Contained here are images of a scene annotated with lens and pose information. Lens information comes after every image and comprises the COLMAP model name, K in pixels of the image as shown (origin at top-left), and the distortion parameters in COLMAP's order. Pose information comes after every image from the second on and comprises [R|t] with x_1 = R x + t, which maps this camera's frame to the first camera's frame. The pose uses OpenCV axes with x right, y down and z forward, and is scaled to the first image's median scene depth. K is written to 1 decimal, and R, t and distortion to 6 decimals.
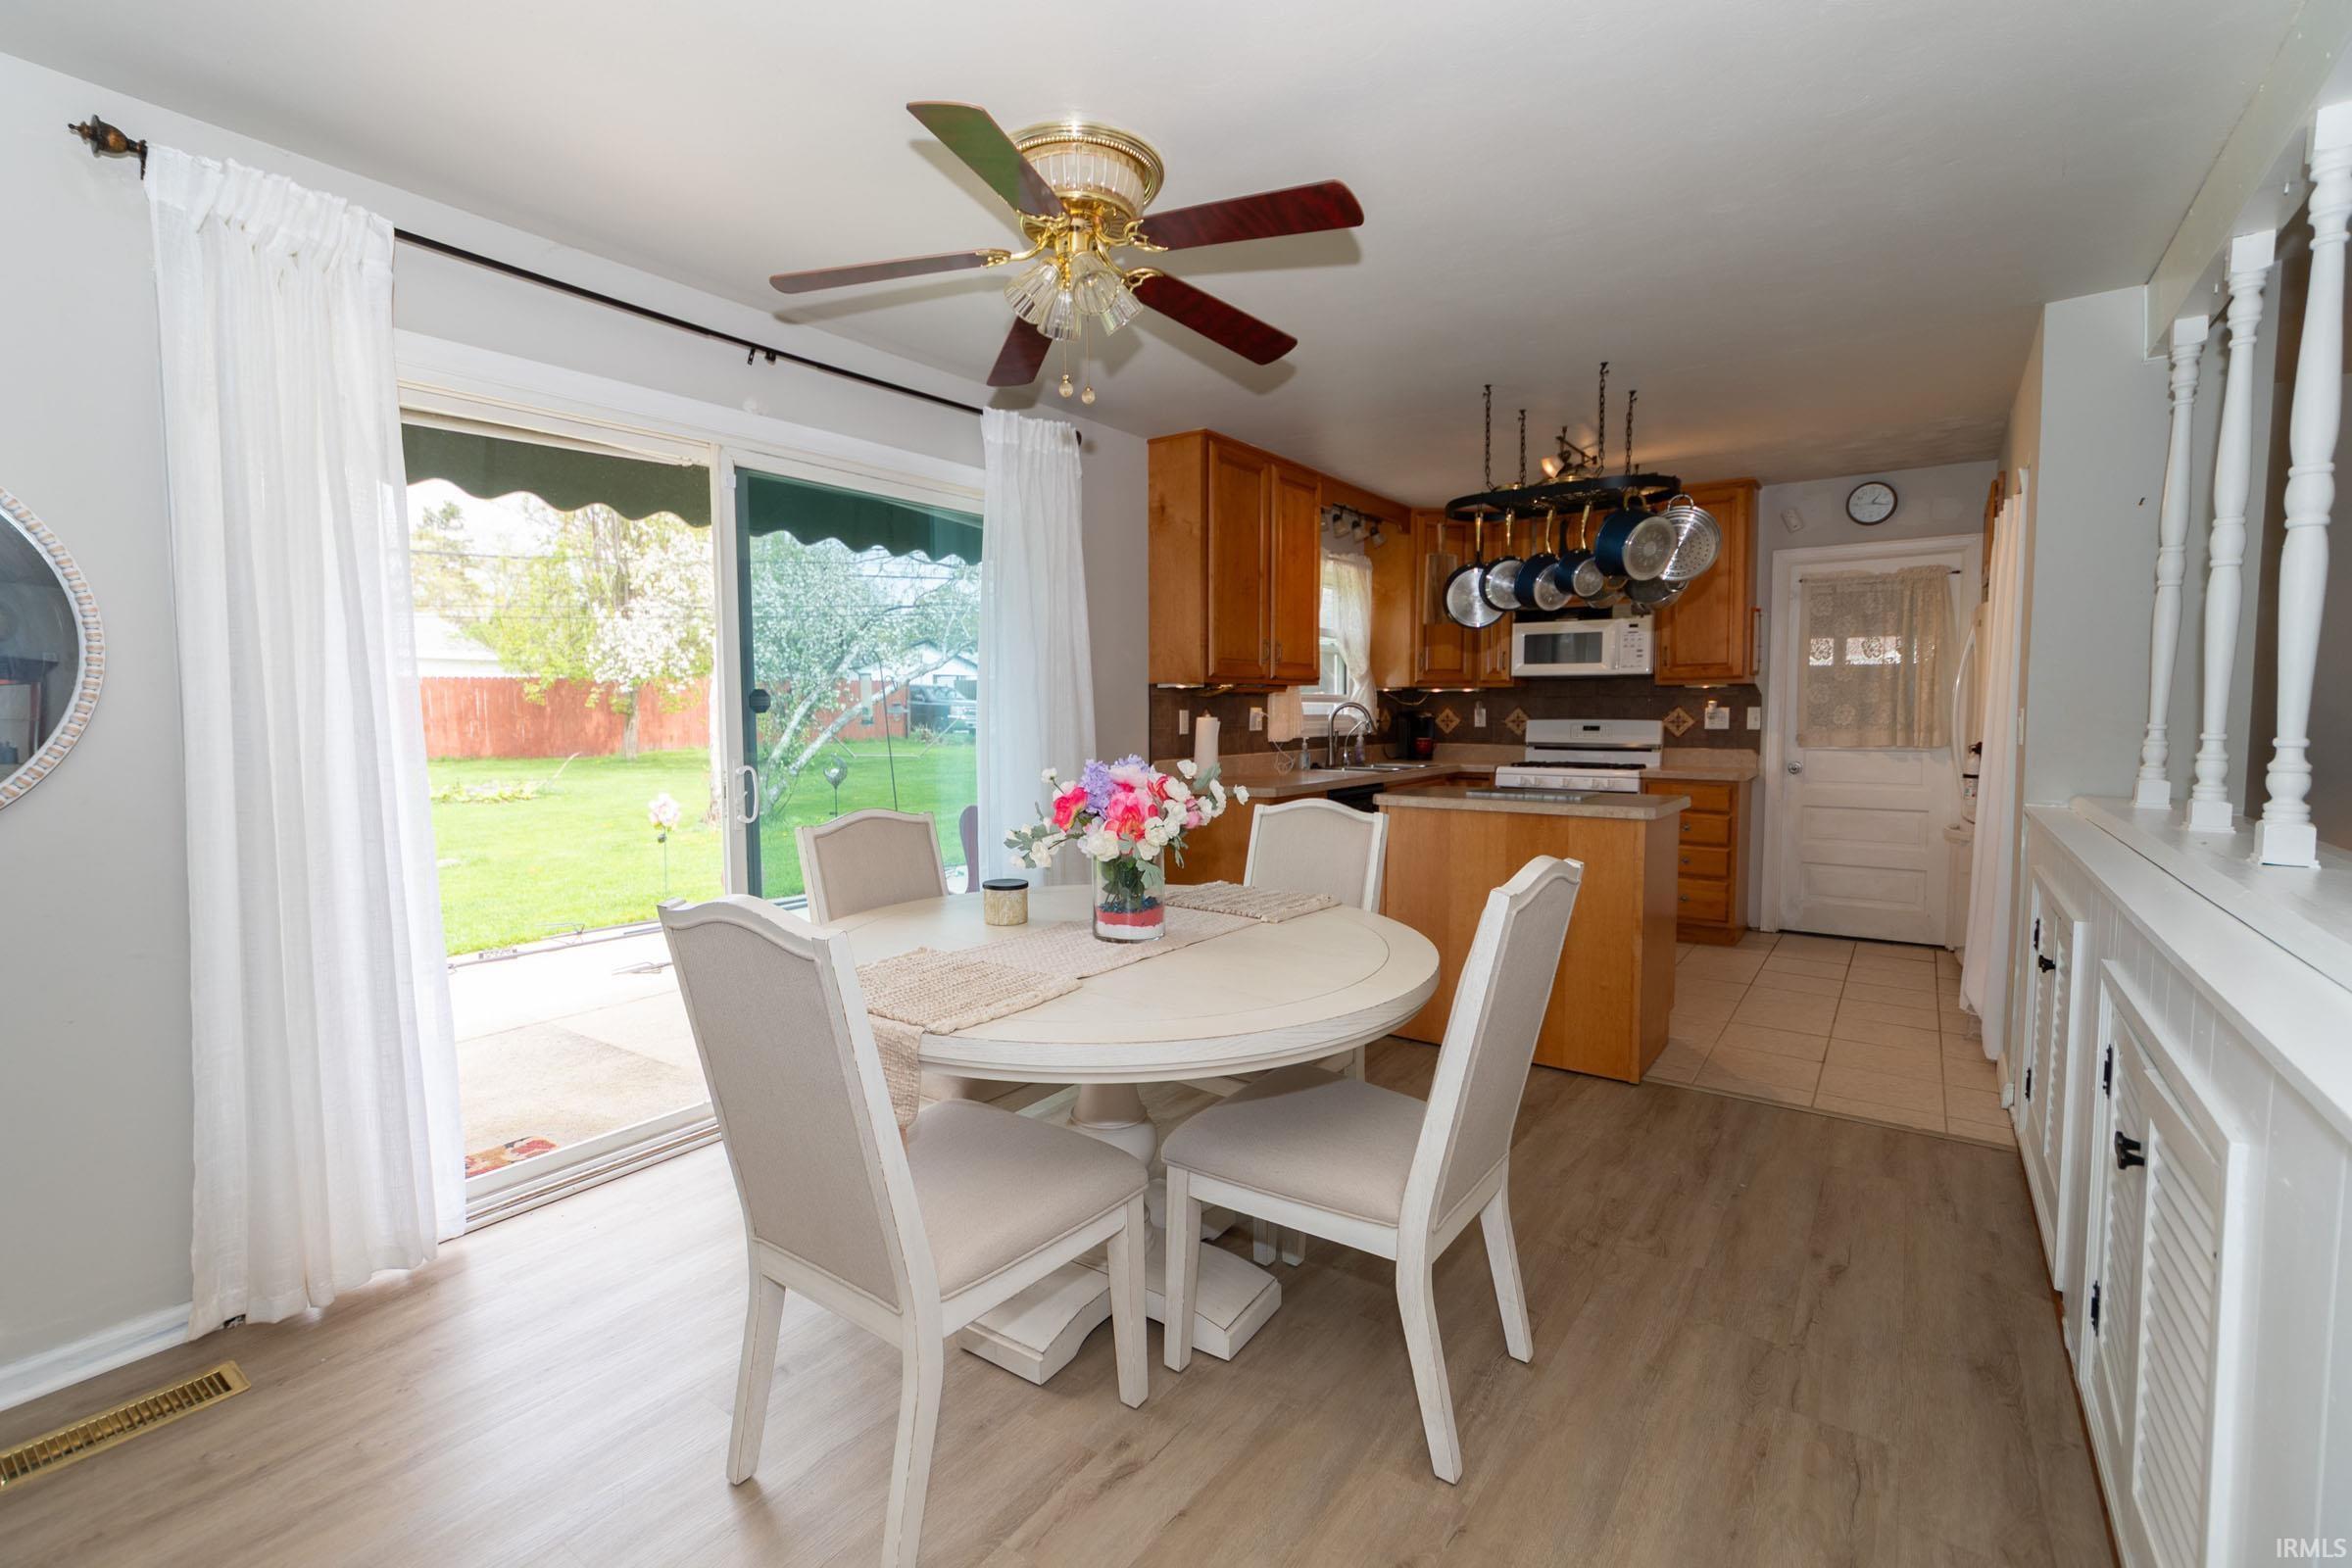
lens RADIAL K [[1041.8, 0, 1134.5], [0, 1041.8, 777.7], [0, 0, 1]] dist [-0.004955, 0.001054]
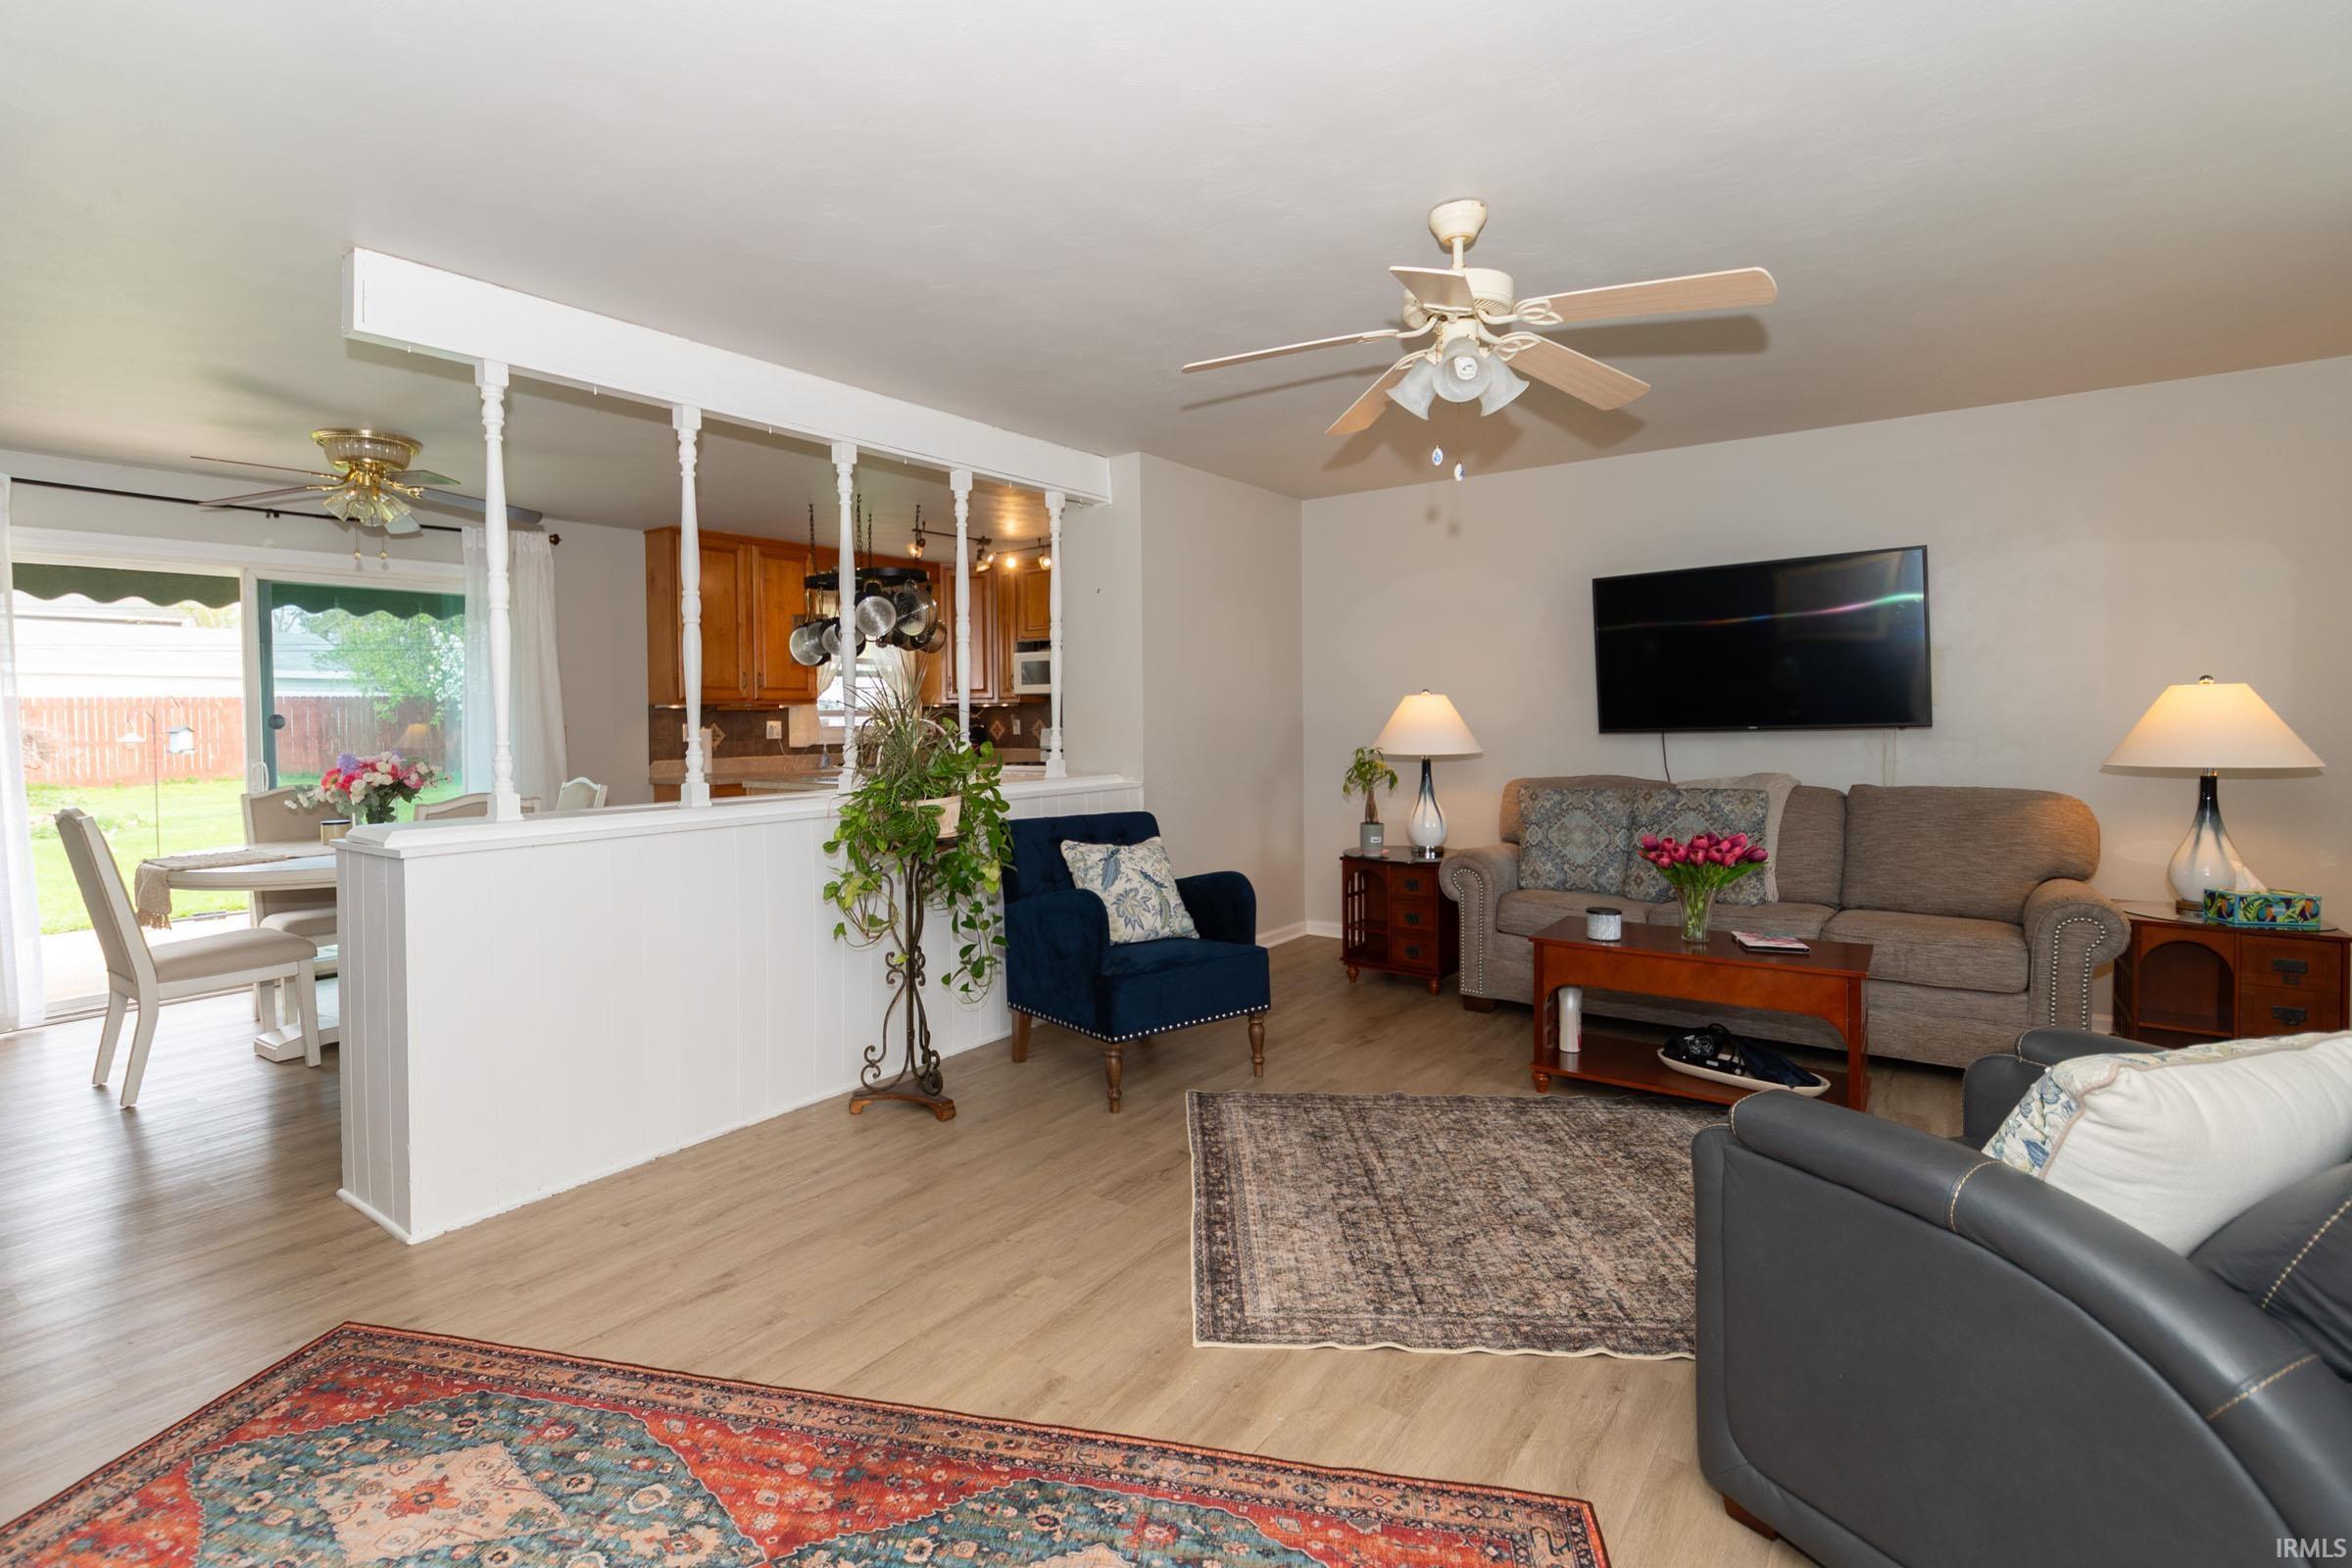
lens RADIAL K [[1116.6, 0, 1081.1], [0, 1116.6, 742.0], [0, 0, 1]] dist [-0.003401, -0.000660]
pose [[0.999633, -0.008744, -0.025628, 0.529809], [0.007562, 0.998920, -0.045848, 0.026627], [0.026001, 0.045637, 0.998620, -0.393342]]
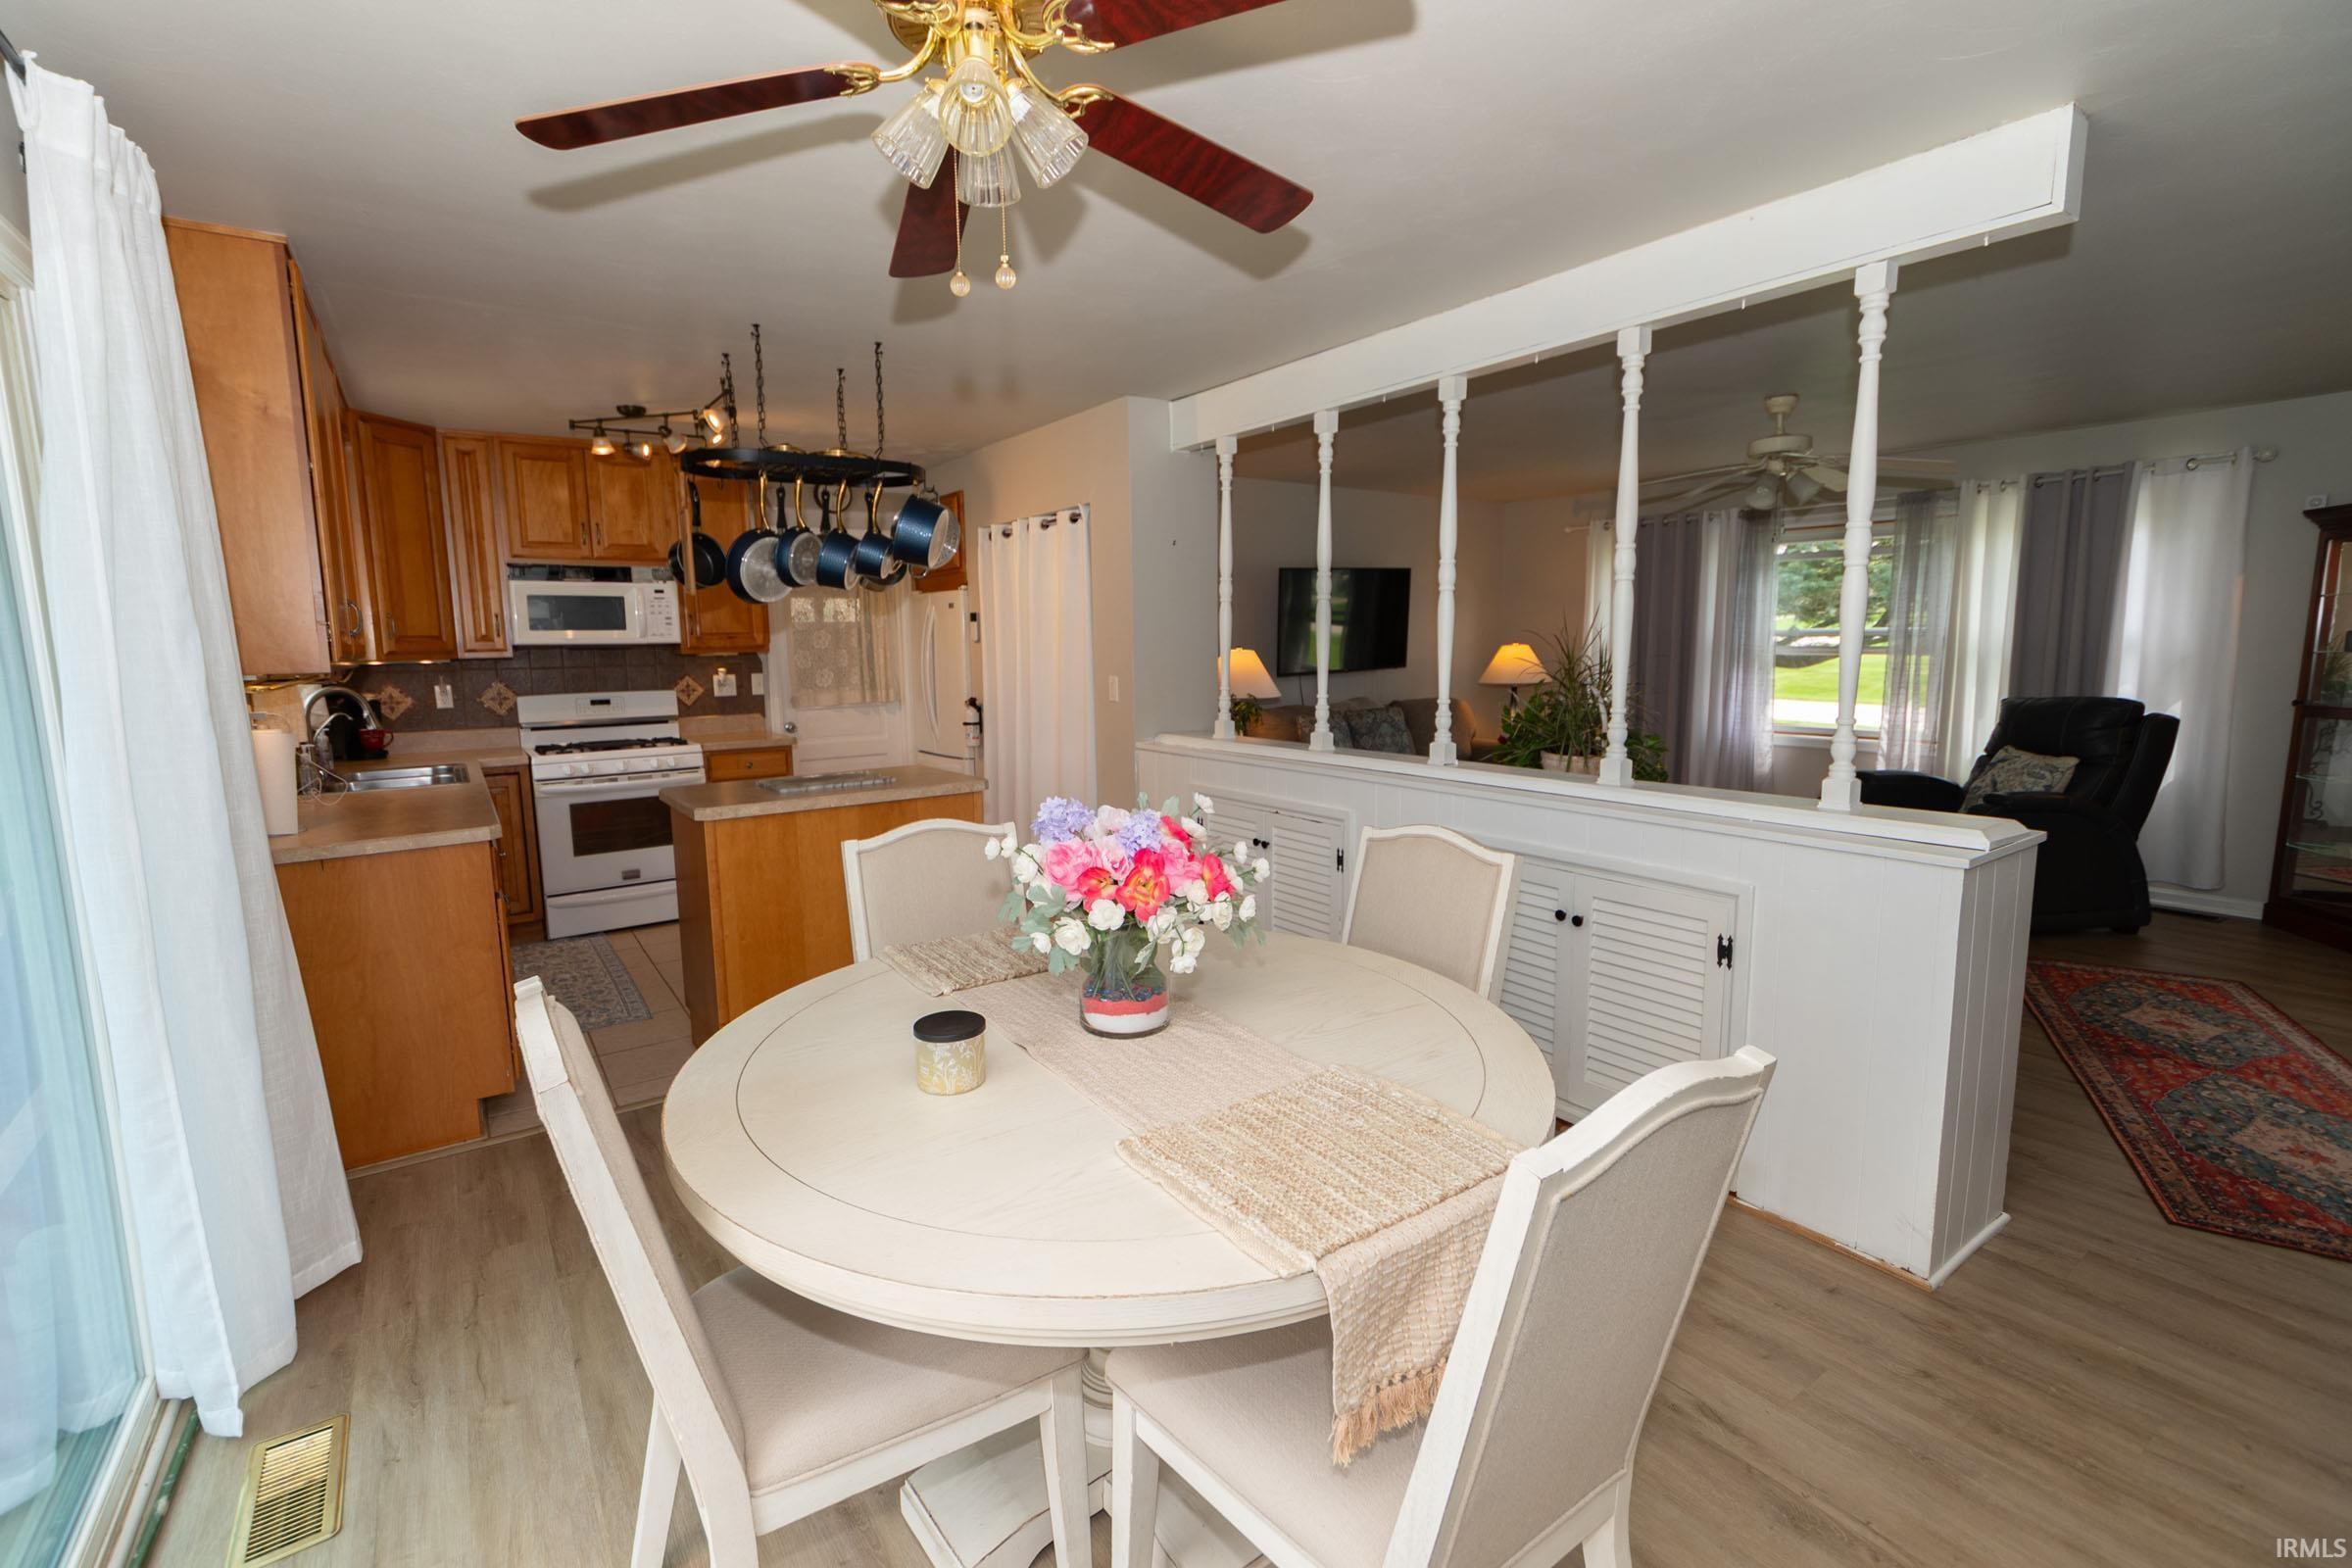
lens RADIAL K [[1041.8, 0, 1153.9], [0, 1041.8, 770.0], [0, 0, 1]] dist [-0.004955, 0.001054]
pose [[0.315436, -0.122921, 0.940952, -0.292877], [0.080250, 0.991478, 0.102620, -0.048310], [-0.945547, 0.043141, 0.322613, 0.290481]]
